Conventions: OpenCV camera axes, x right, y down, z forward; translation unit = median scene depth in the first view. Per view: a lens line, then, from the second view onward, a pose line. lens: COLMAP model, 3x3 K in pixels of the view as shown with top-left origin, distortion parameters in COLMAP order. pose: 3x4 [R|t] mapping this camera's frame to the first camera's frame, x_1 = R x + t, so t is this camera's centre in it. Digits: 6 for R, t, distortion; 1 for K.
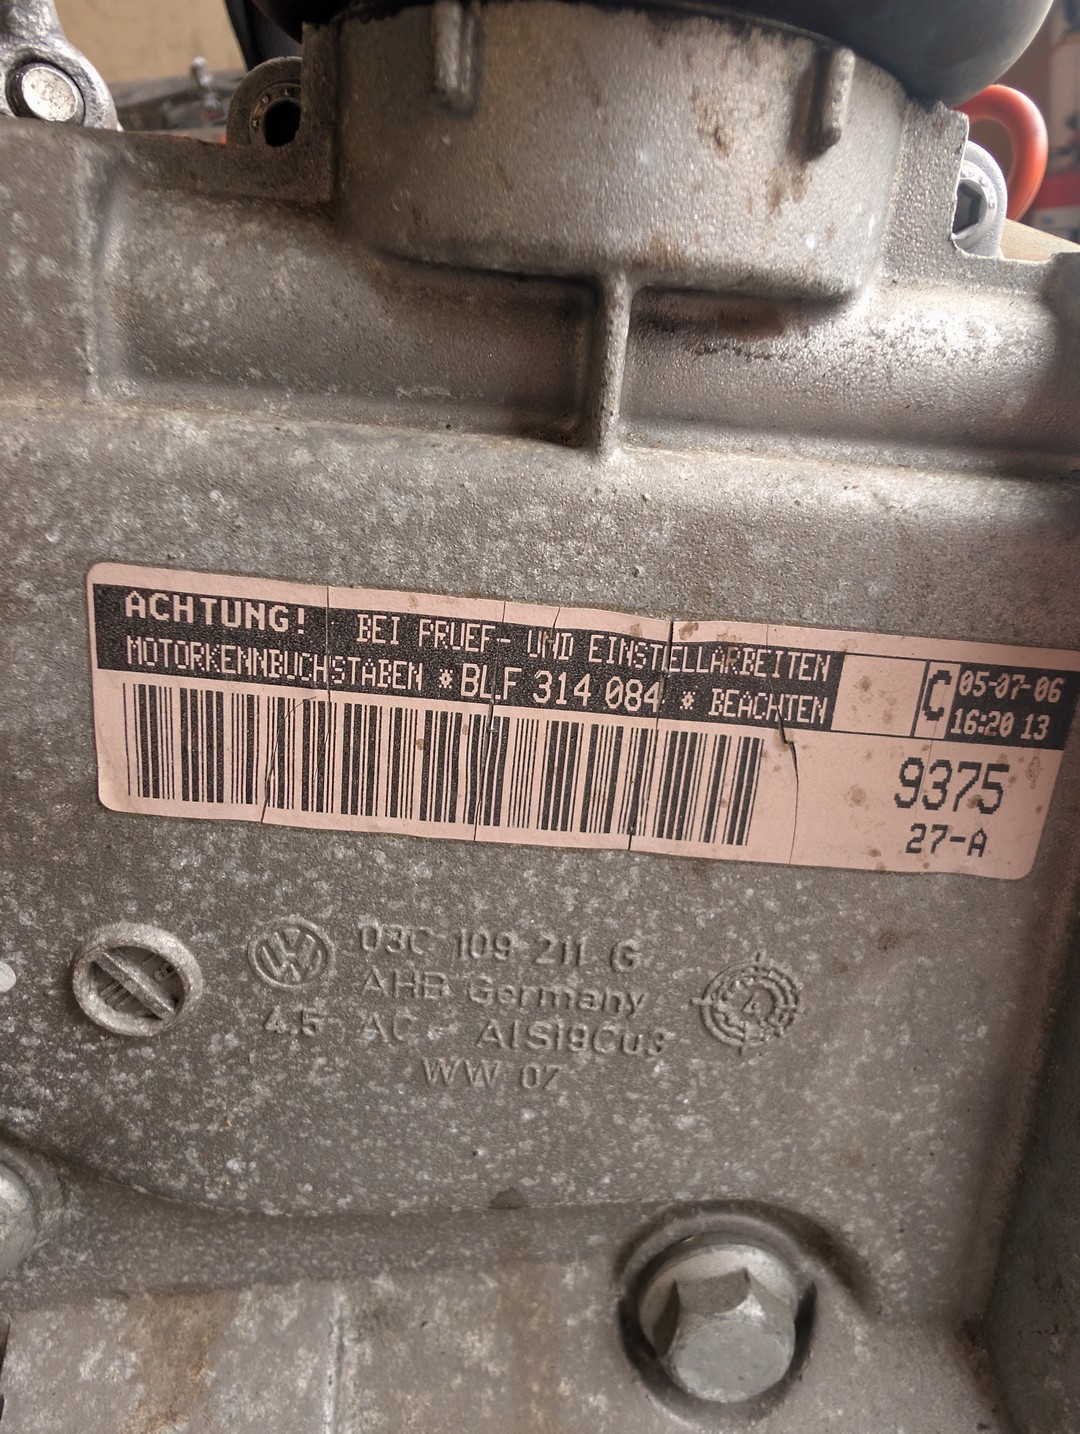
lens RADIAL K [[992.0, 0, 540.0], [0, 992.0, 717.0], [0, 0, 1]] dist [0.002374, 0.001231]
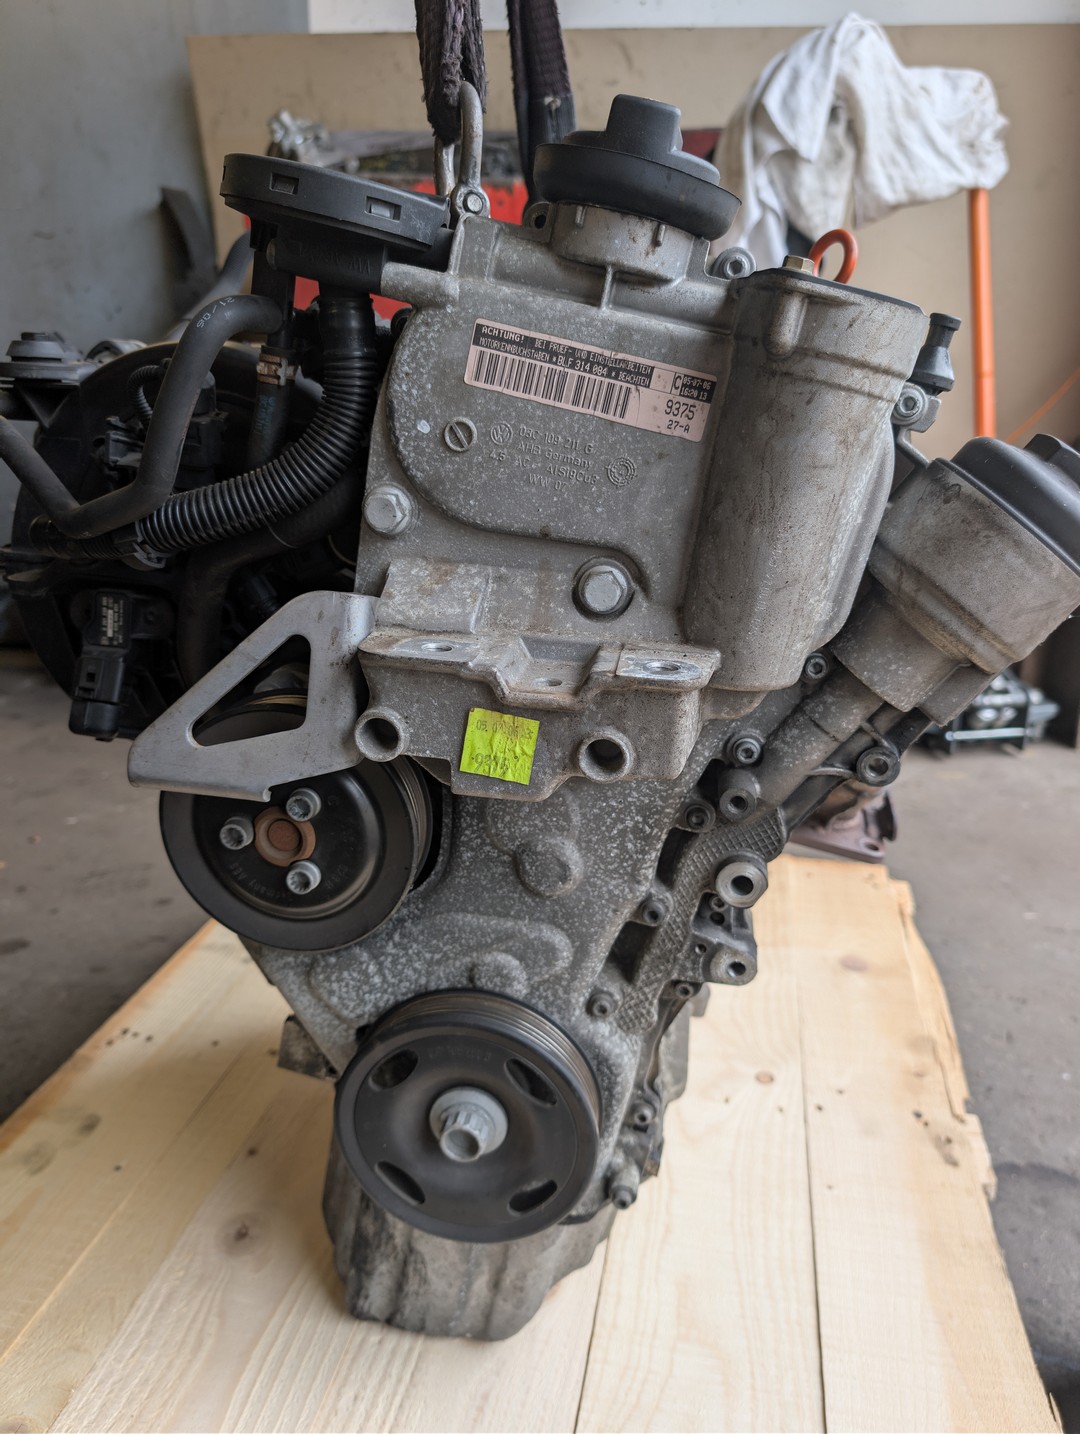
lens RADIAL K [[974.5, 0, 540.0], [0, 974.5, 717.0], [0, 0, 1]] dist [0.006624, -0.167654]
pose [[0.971903, 0.185663, -0.144683, 0.671281], [-0.189638, 0.981753, -0.014065, 1.416969], [0.139431, 0.041107, 0.989378, -2.777031]]
